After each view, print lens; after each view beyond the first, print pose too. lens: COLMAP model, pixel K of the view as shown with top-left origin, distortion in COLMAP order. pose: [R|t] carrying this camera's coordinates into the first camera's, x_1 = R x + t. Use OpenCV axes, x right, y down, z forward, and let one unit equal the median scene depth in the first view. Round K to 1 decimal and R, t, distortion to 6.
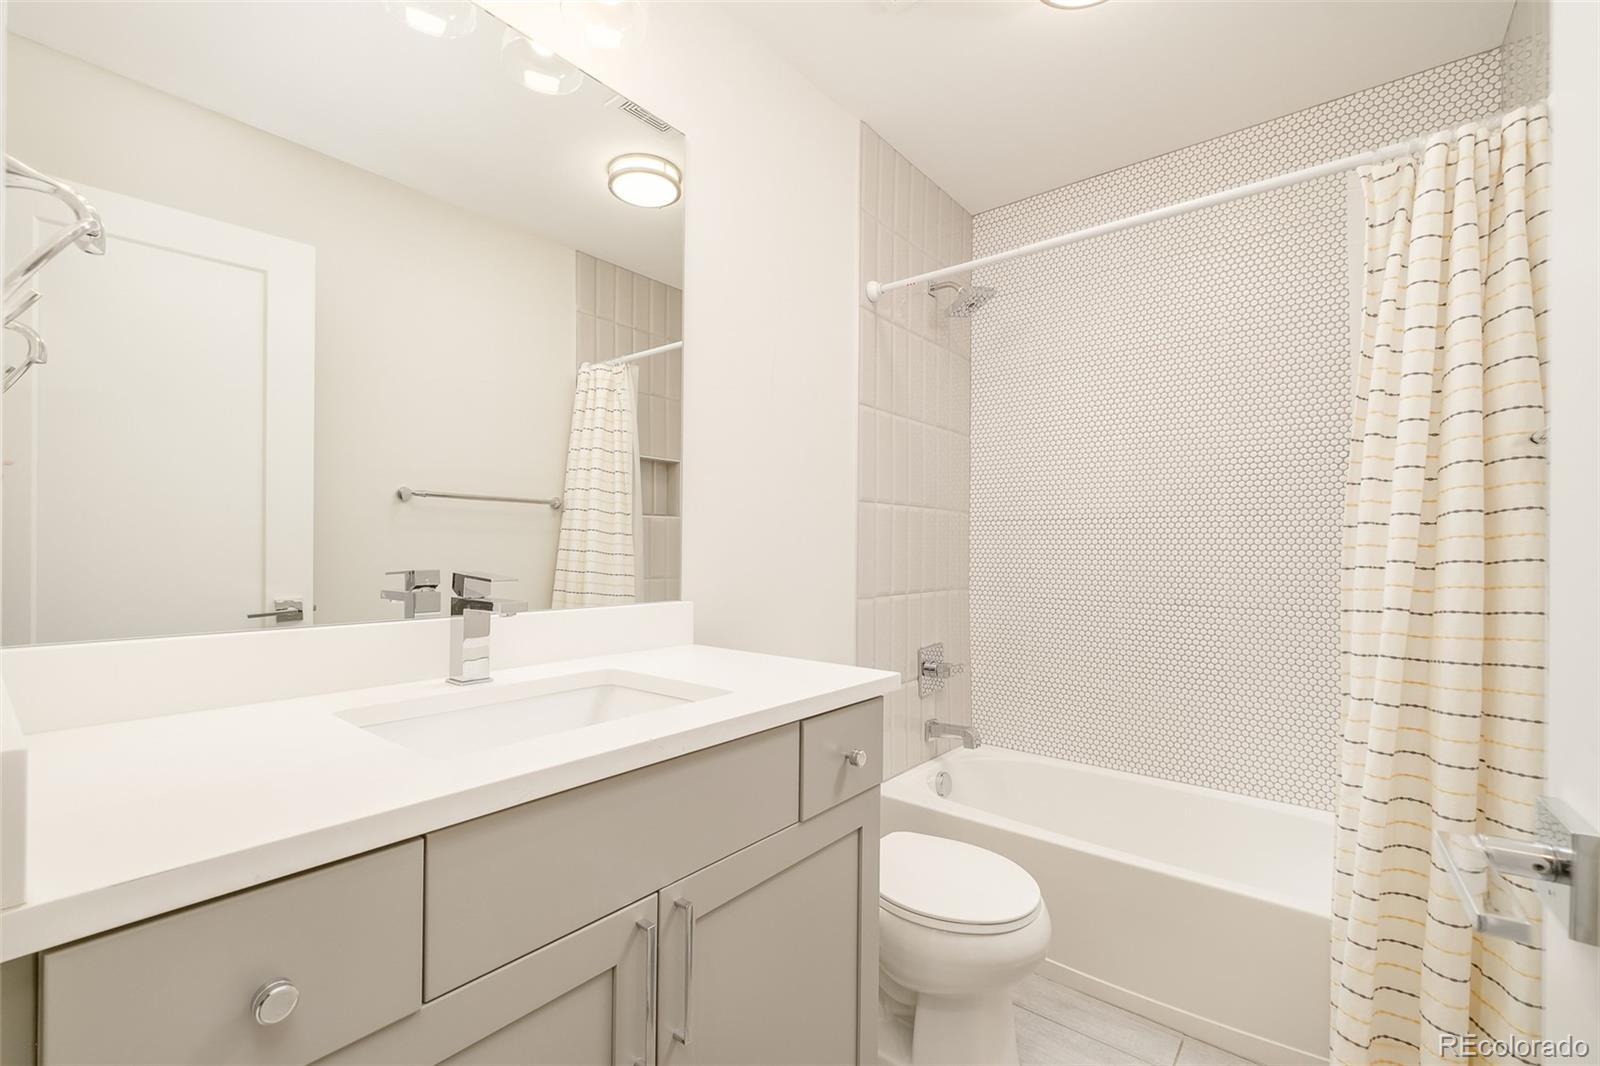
lens RADIAL K [[693.7, 0, 791.2], [0, 693.7, 533.0], [0, 0, 1]] dist [-0.002670, -0.000329]
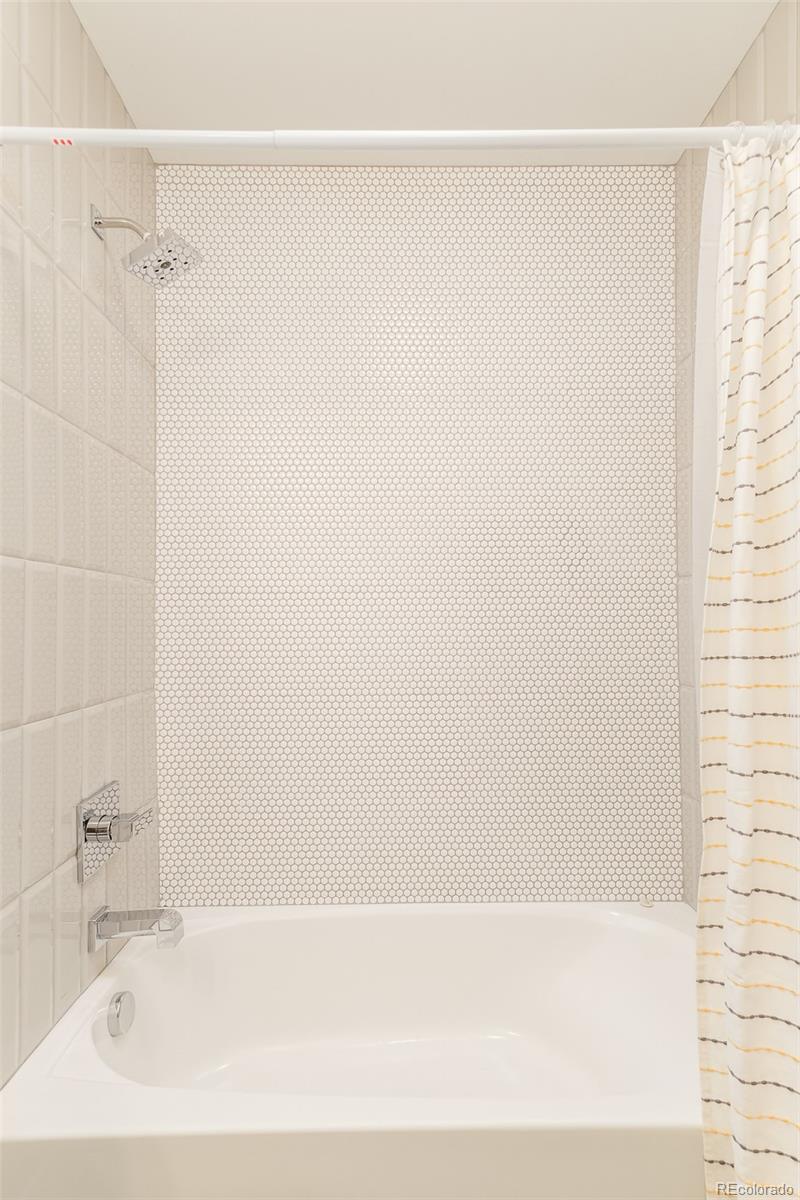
lens RADIAL K [[594.0, 0, 401.3], [0, 594.0, 614.0], [0, 0, 1]] dist [0.011465, 0.000107]
pose [[0.765621, -0.003785, 0.643280, 0.066120], [-0.002929, 0.999952, 0.009369, -0.002605], [-0.643285, -0.009057, 0.765574, 0.421654]]
